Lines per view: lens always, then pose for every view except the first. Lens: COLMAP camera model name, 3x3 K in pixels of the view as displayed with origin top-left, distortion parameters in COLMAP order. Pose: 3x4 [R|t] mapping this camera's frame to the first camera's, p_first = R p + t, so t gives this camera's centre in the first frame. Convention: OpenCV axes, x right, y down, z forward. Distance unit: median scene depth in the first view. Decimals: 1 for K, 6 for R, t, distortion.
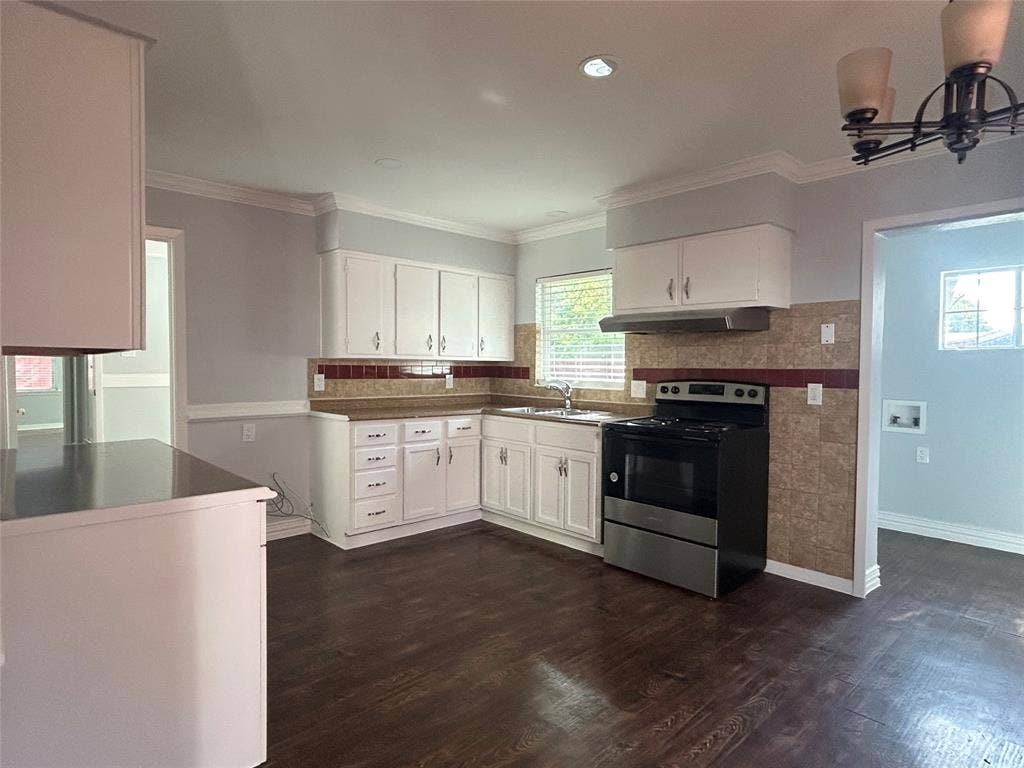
lens RADIAL K [[567.8, 0, 512.0], [0, 567.8, 384.0], [0, 0, 1]] dist [0.001906, 0.000815]
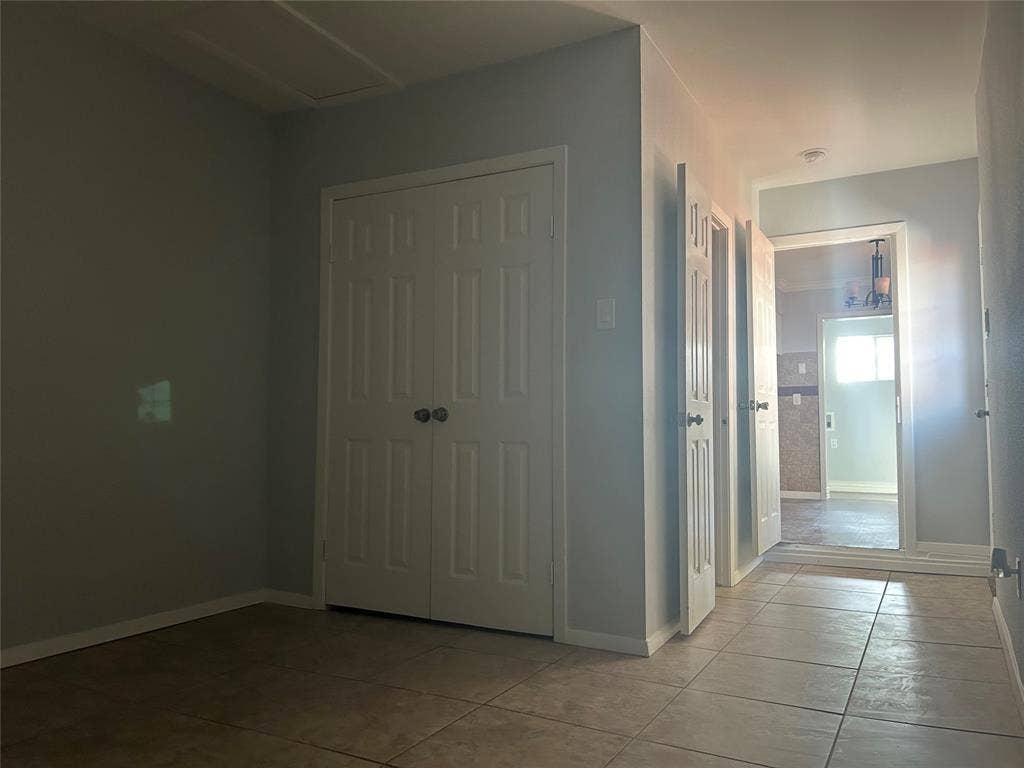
lens RADIAL K [[784.2, 0, 512.0], [0, 784.2, 384.0], [0, 0, 1]] dist [0.092785, -0.000932]
pose [[0.945123, 0.018658, 0.326181, -1.301169], [0.012129, 0.995676, -0.092097, 0.208425], [-0.326489, 0.090999, 0.940810, -1.266841]]
